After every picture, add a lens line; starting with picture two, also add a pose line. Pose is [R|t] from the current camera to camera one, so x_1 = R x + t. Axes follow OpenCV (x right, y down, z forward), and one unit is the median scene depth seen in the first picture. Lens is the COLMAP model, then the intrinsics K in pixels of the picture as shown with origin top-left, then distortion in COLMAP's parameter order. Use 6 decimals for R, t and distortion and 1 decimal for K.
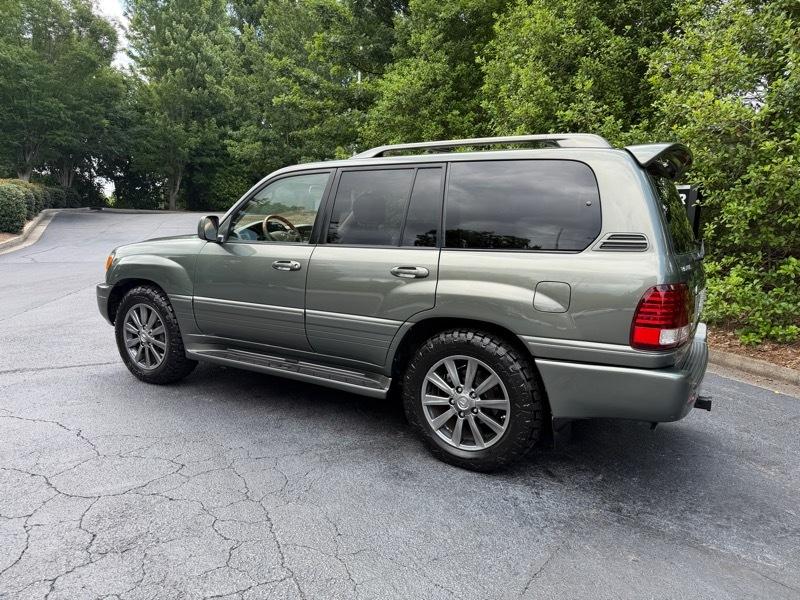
lens RADIAL K [[554.8, 0, 386.4], [0, 554.8, 309.6], [0, 0, 1]] dist [0.021158, -0.019295]
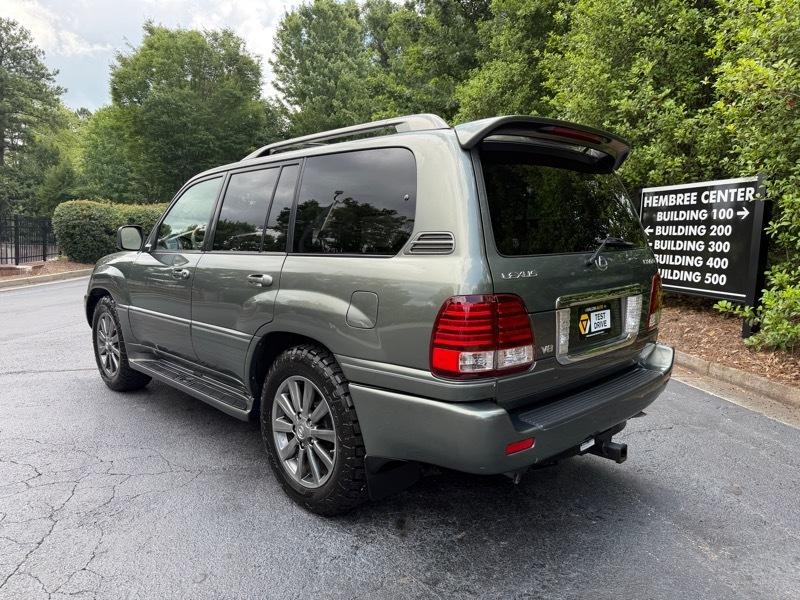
lens RADIAL K [[558.5, 0, 405.3], [0, 558.5, 297.3], [0, 0, 1]] dist [0.030284, -0.037813]
pose [[0.965782, 0.006984, -0.259260, 0.491592], [-0.019450, 0.998773, -0.045549, -0.003491], [0.258624, 0.049033, 0.964733, 0.175808]]
